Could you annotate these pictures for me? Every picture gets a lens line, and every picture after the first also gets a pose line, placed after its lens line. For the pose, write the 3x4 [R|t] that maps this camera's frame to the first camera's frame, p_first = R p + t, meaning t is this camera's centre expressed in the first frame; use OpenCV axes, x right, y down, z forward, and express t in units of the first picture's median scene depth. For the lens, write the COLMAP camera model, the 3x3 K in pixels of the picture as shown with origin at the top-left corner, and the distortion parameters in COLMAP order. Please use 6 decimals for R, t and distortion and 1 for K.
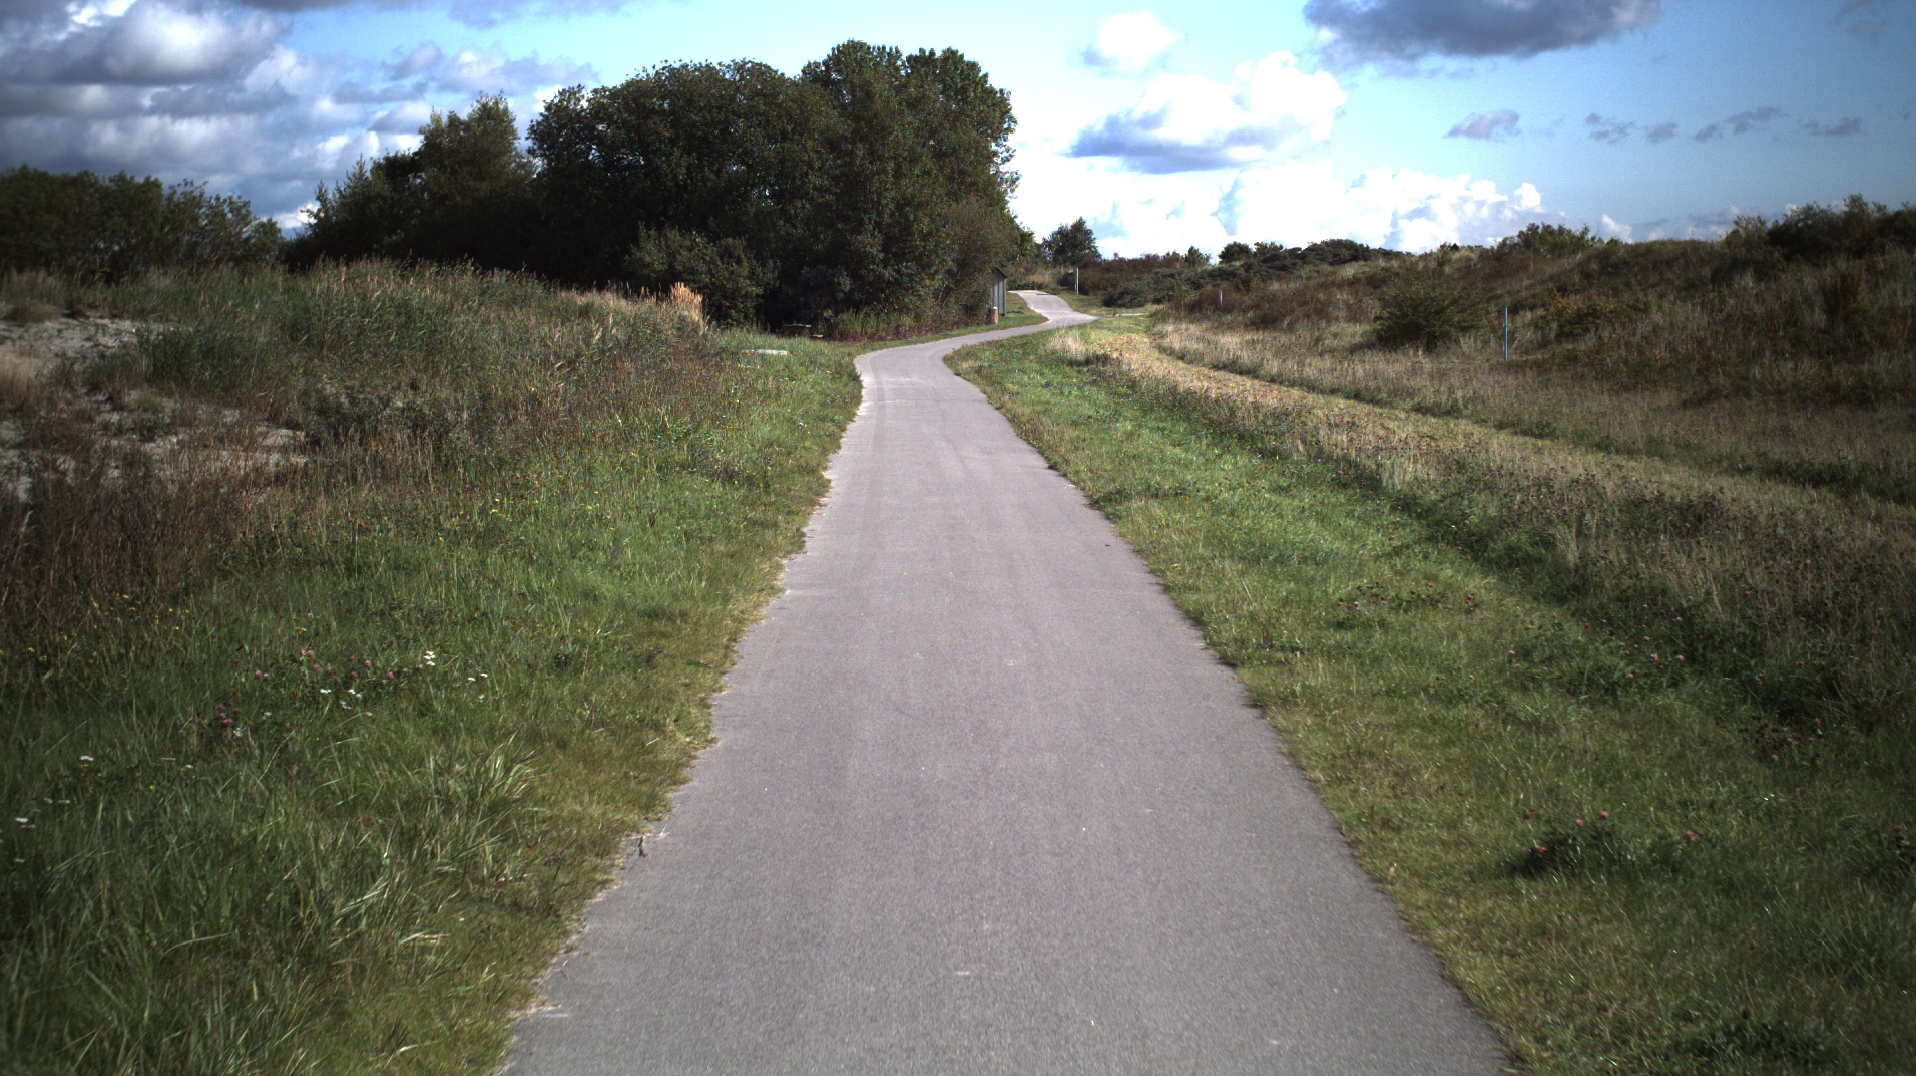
lens RADIAL K [[3412.1, 0, 958.0], [0, 3412.1, 538.0], [0, 0, 1]] dist [-0.302534, 0.408439]
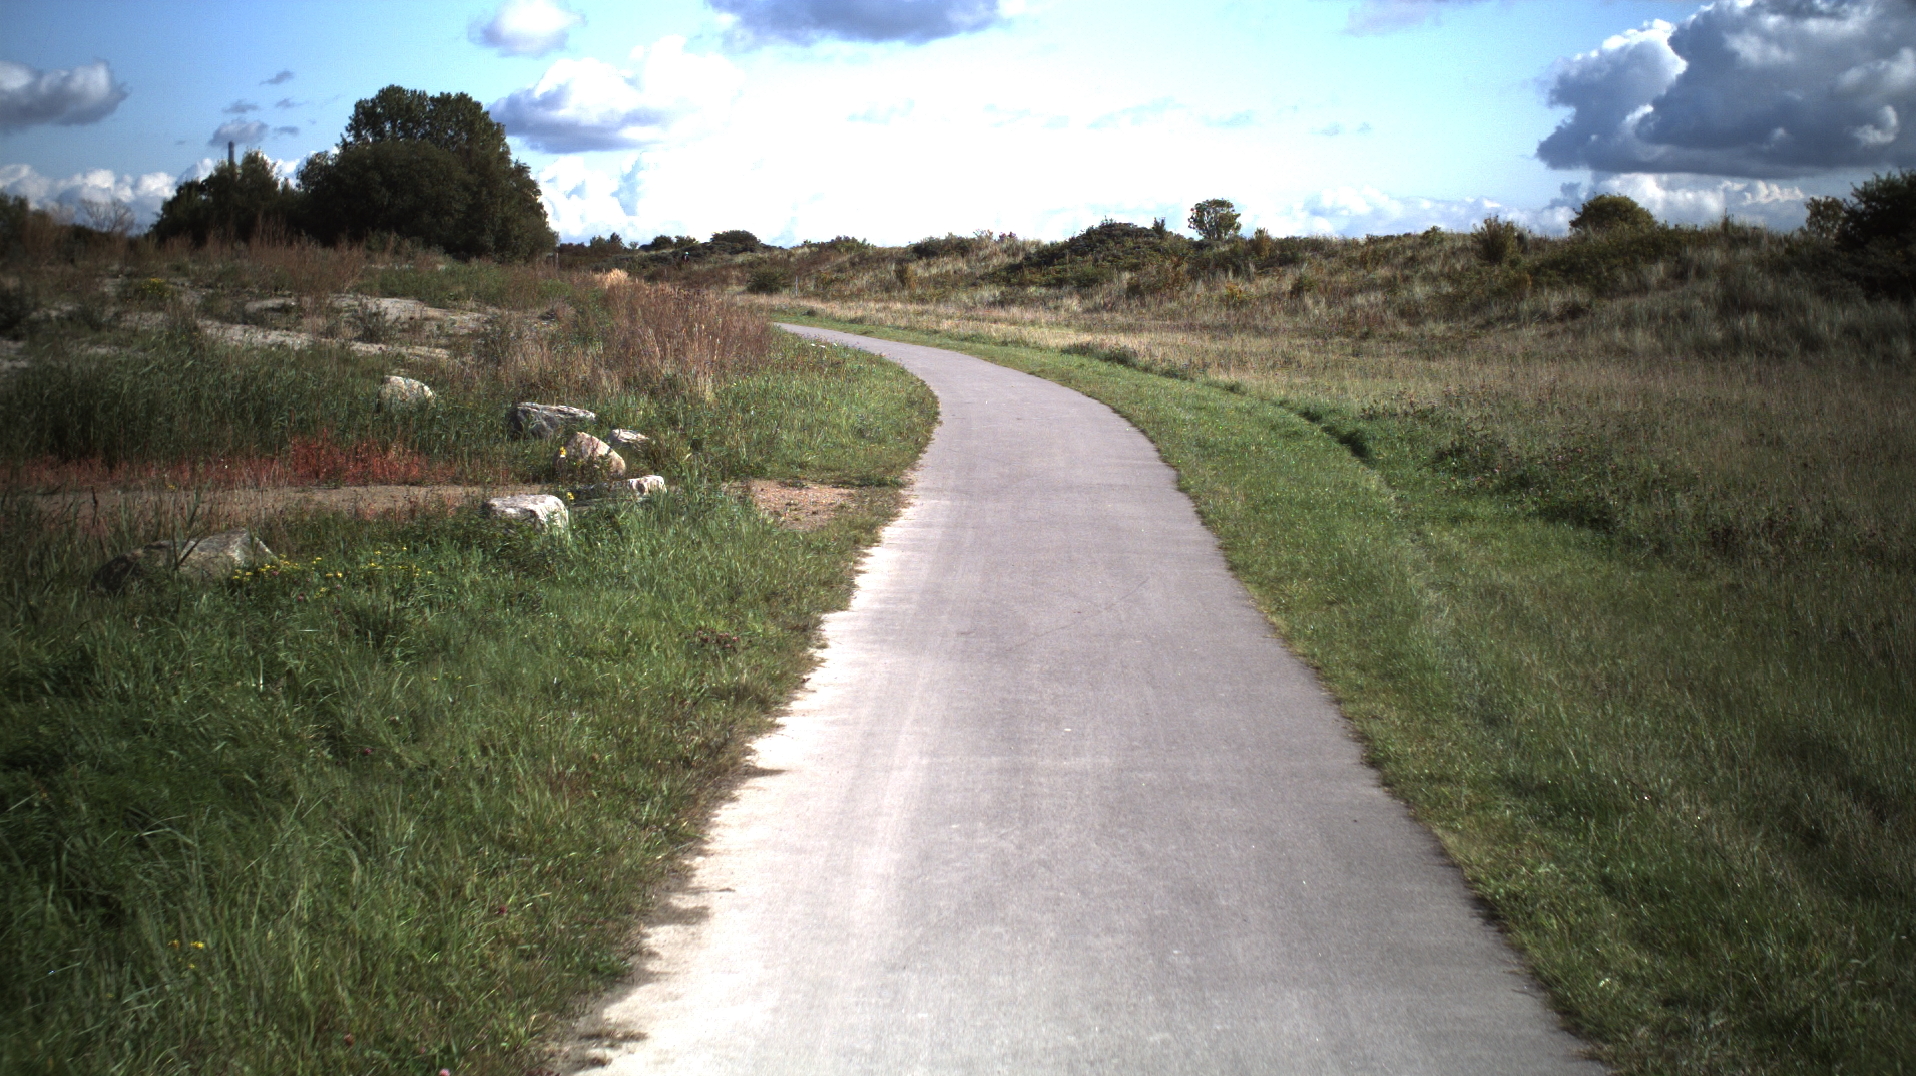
lens RADIAL K [[3412.1, 0, 958.0], [0, 3412.1, 538.0], [0, 0, 1]] dist [-0.302534, 0.408439]
pose [[0.984314, 0.008626, 0.176212, -0.091902], [-0.009628, 0.999942, 0.004830, 0.062771], [-0.176160, -0.006451, 0.984340, -0.841406]]
